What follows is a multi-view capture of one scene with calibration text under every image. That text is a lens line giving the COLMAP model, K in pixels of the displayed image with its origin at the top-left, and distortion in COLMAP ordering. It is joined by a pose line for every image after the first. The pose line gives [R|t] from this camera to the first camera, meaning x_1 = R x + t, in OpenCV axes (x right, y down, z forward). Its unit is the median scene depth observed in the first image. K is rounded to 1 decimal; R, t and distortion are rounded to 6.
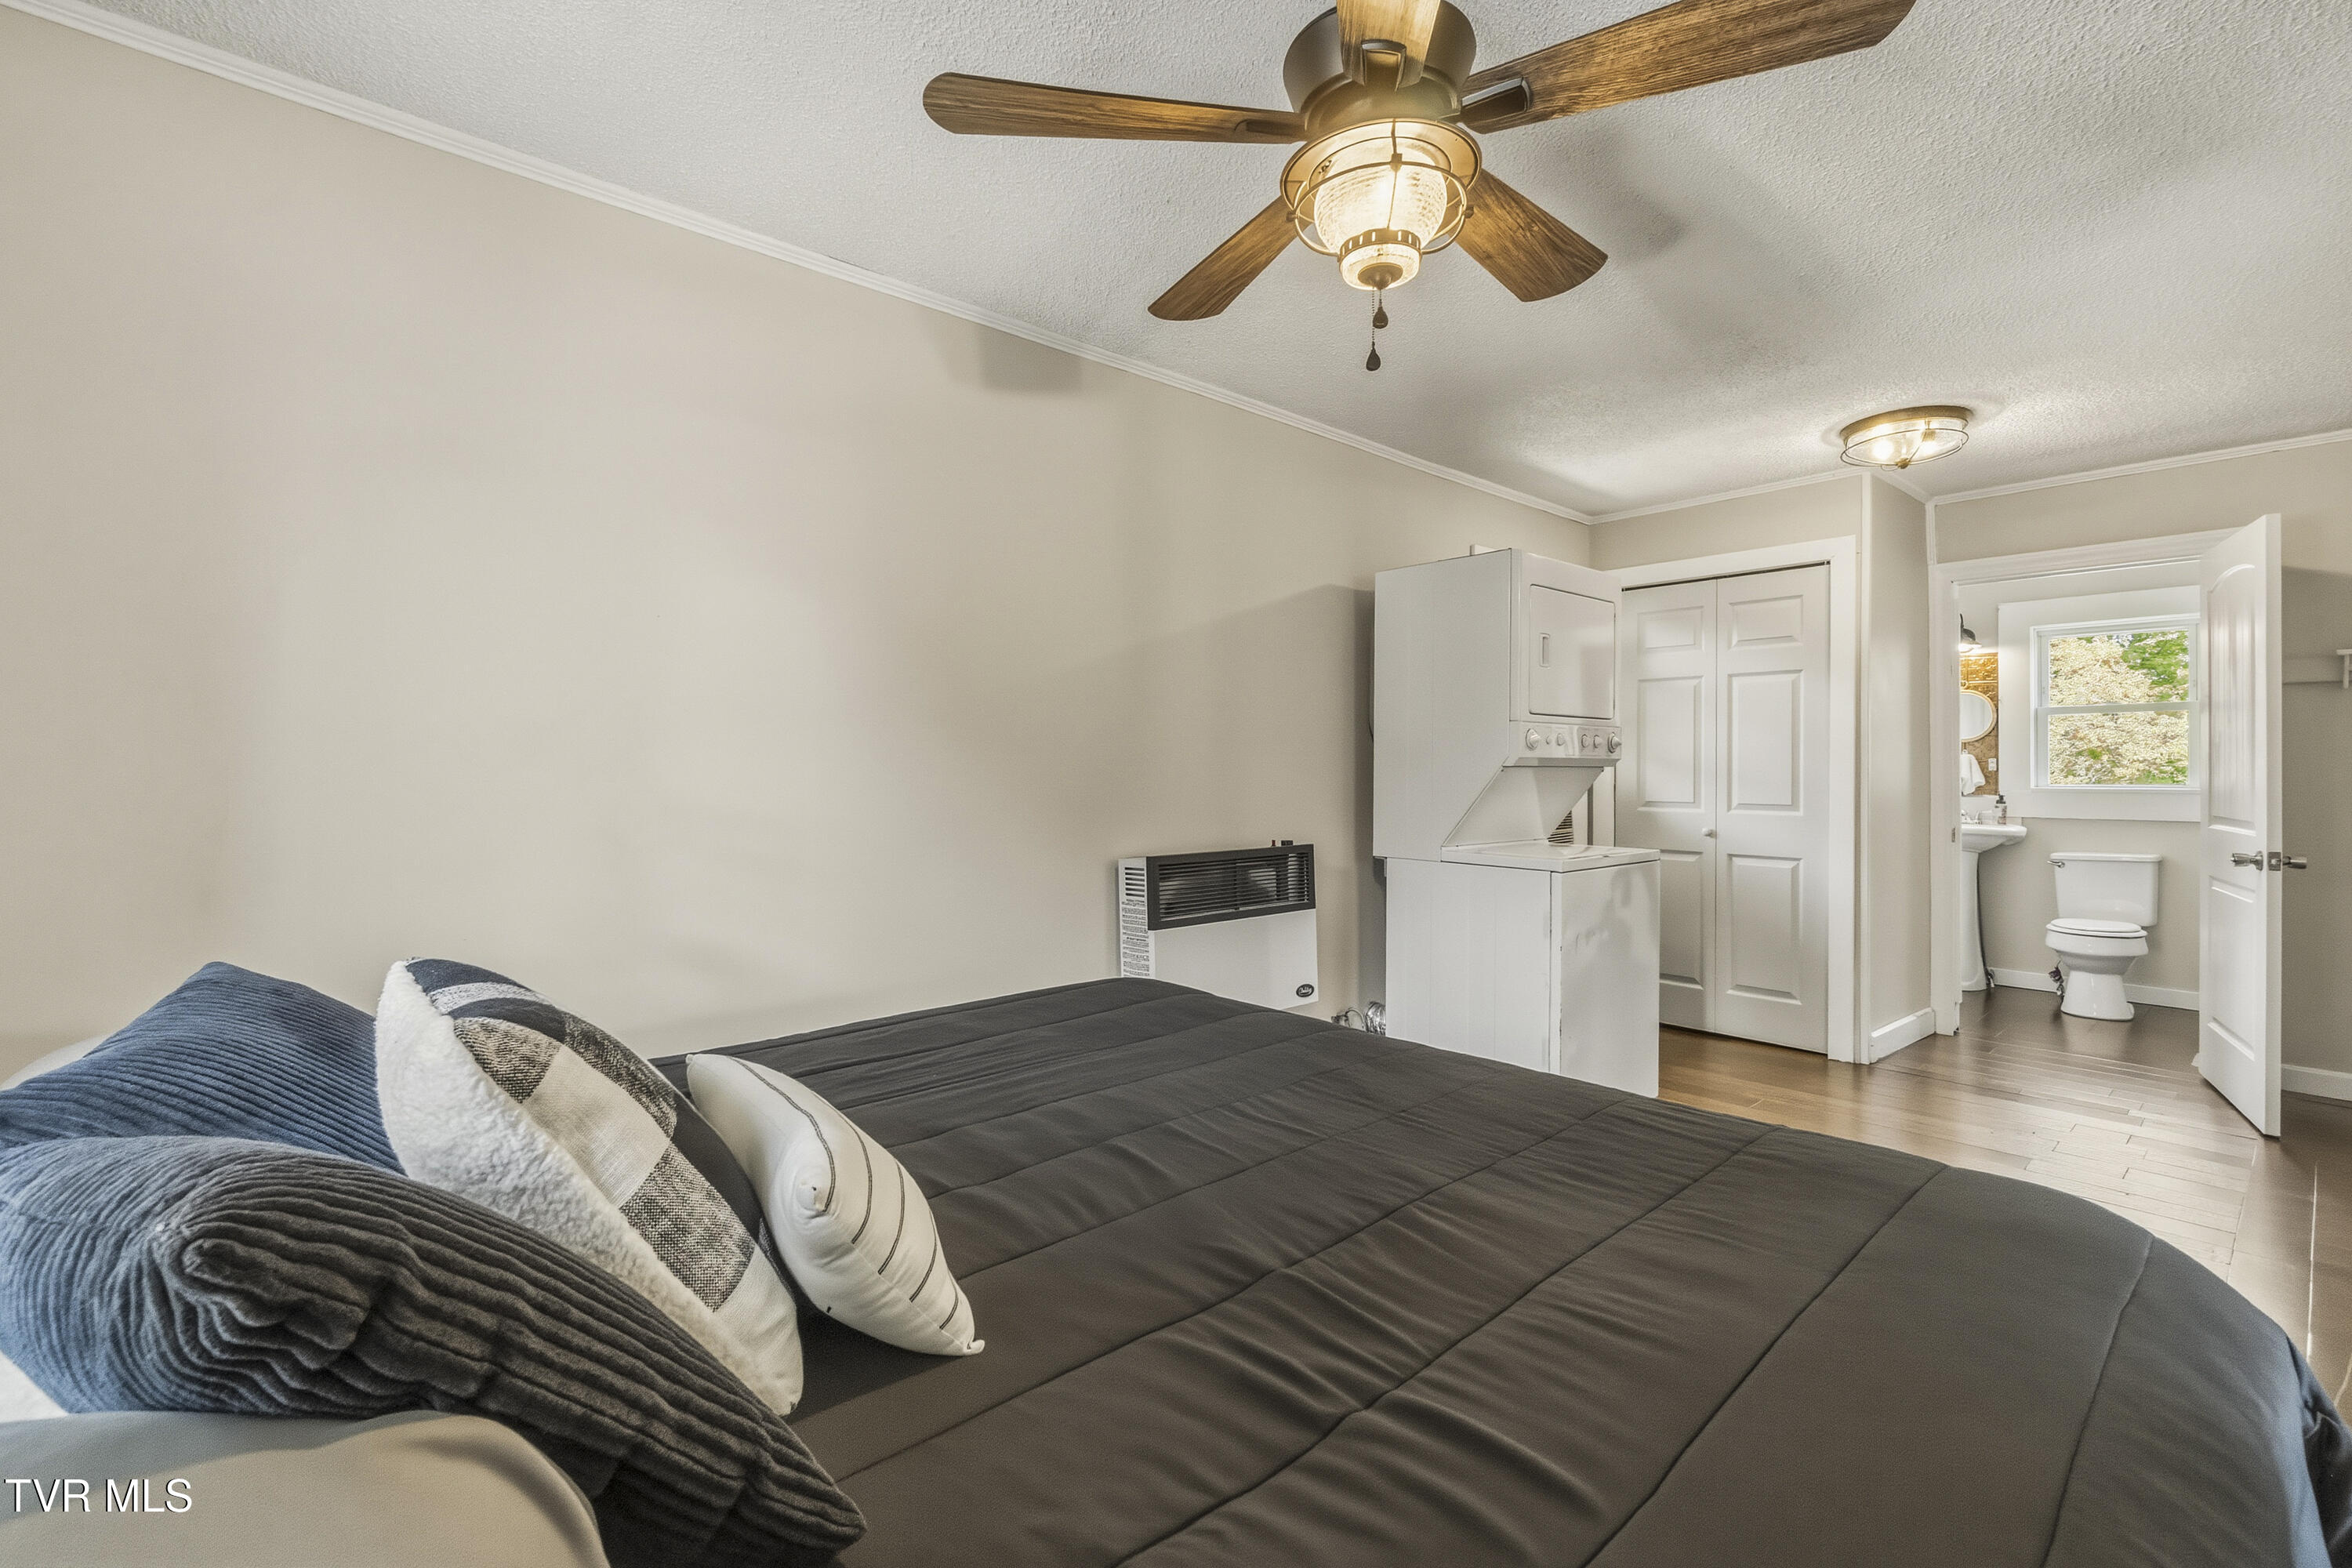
lens RADIAL K [[1015.6, 0, 1174.6], [0, 1015.6, 771.7], [0, 0, 1]] dist [-0.000060, 0.000253]
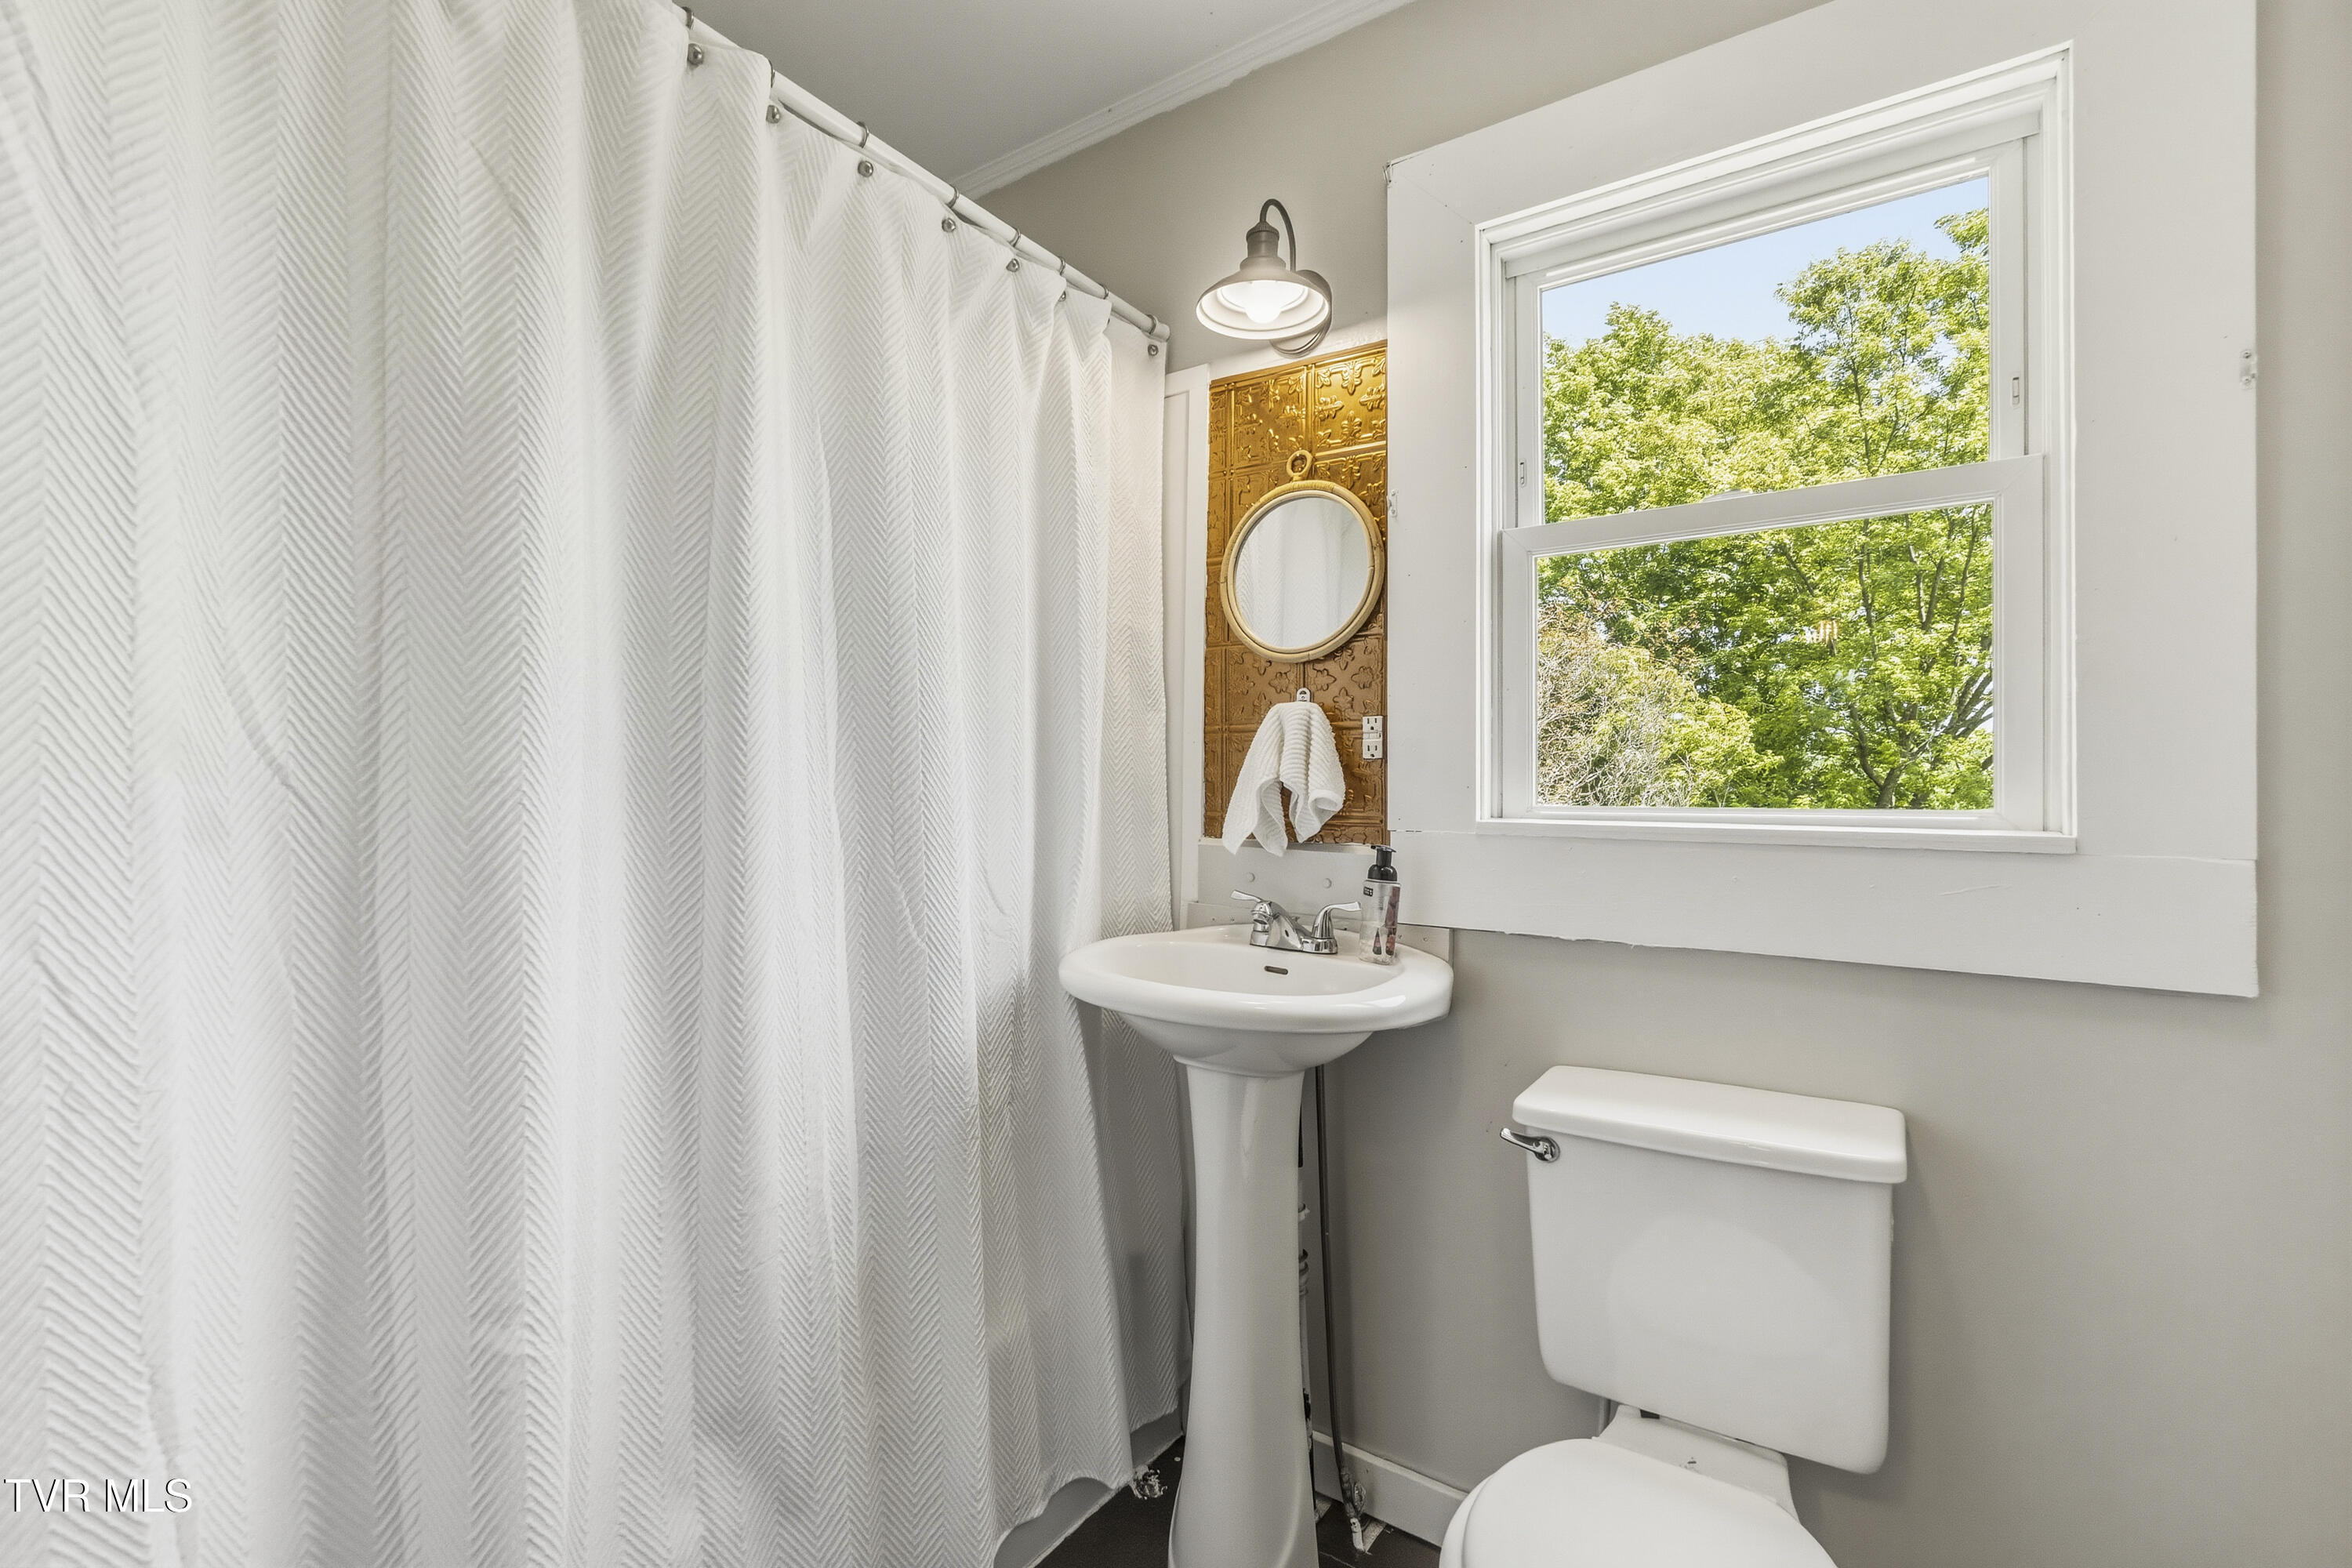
lens RADIAL K [[1003.7, 0, 1176.0], [0, 1003.7, 784.0], [0, 0, 1]] dist [-0.002217, -0.000057]
pose [[0.966907, -0.019215, 0.254405, 0.699514], [0.013072, 0.999581, 0.025818, -0.002177], [-0.254794, -0.021638, 0.966753, 0.762486]]
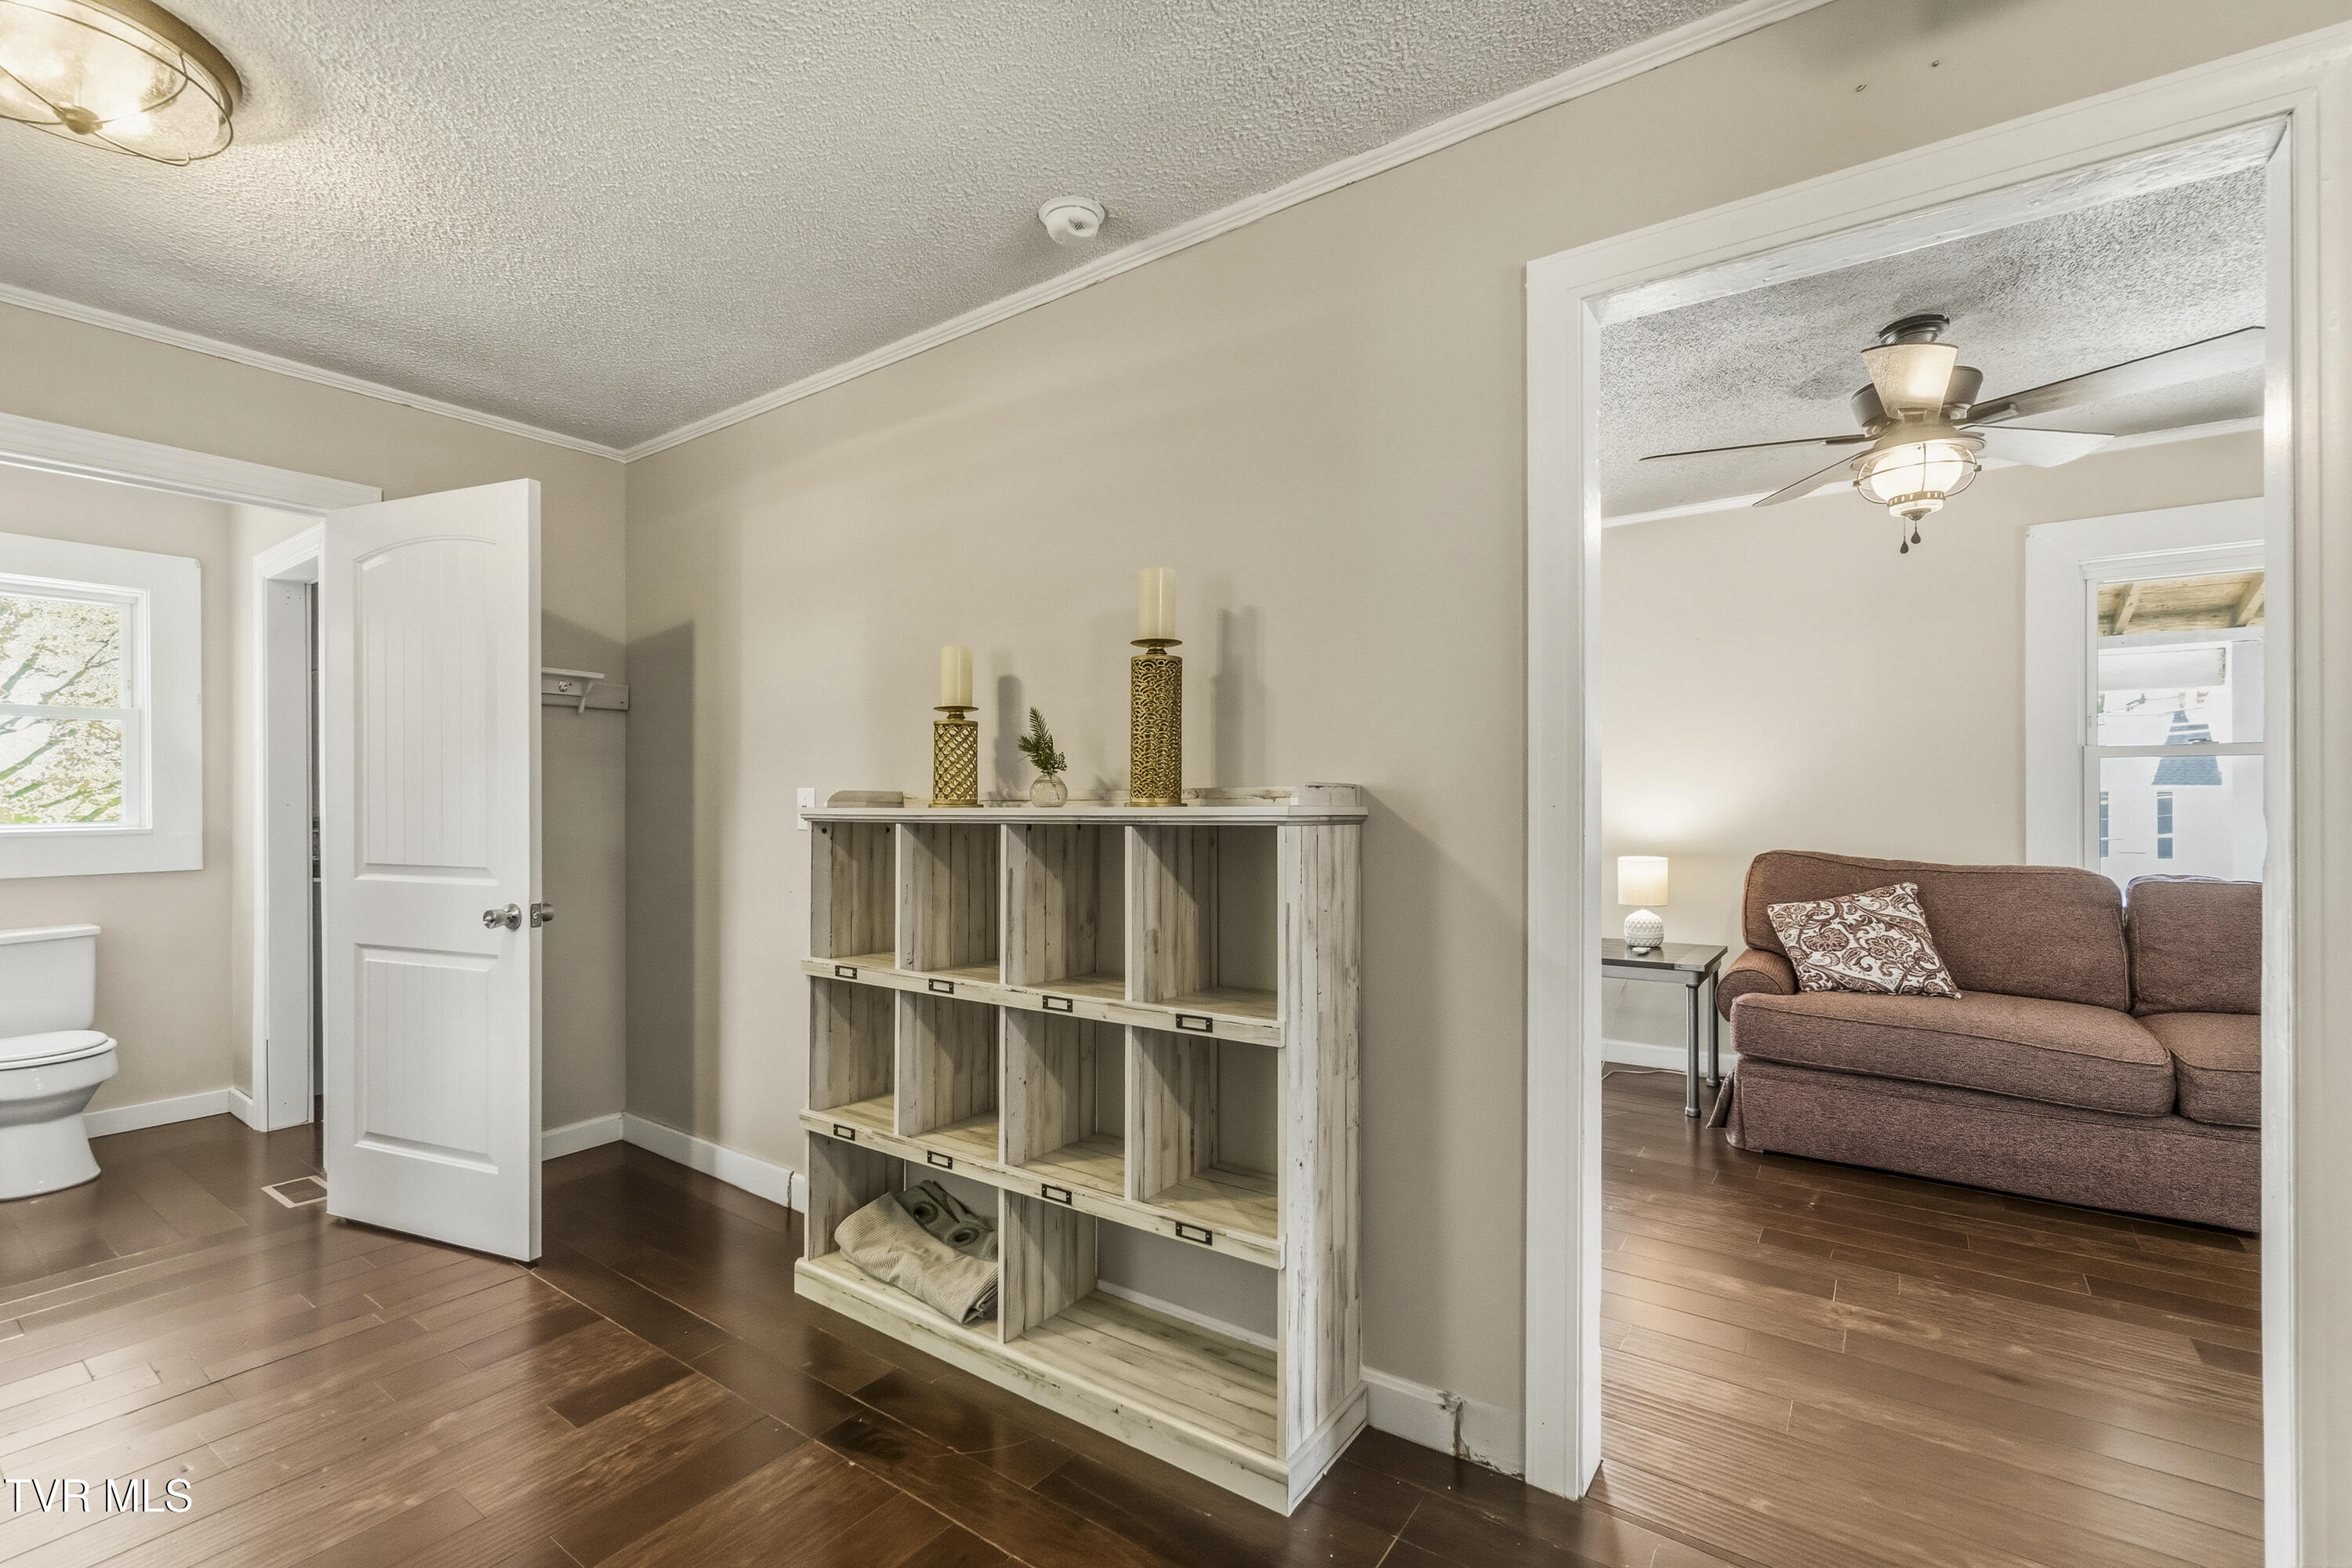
lens RADIAL K [[982.1, 0, 1176.0], [0, 982.1, 784.0], [0, 0, 1]] dist [0.000178, 0.000263]
pose [[-0.245991, 0.005736, 0.969255, 0.123759], [0.007781, 0.999962, -0.003943, -0.004511], [-0.969241, 0.006572, -0.246026, 0.411094]]
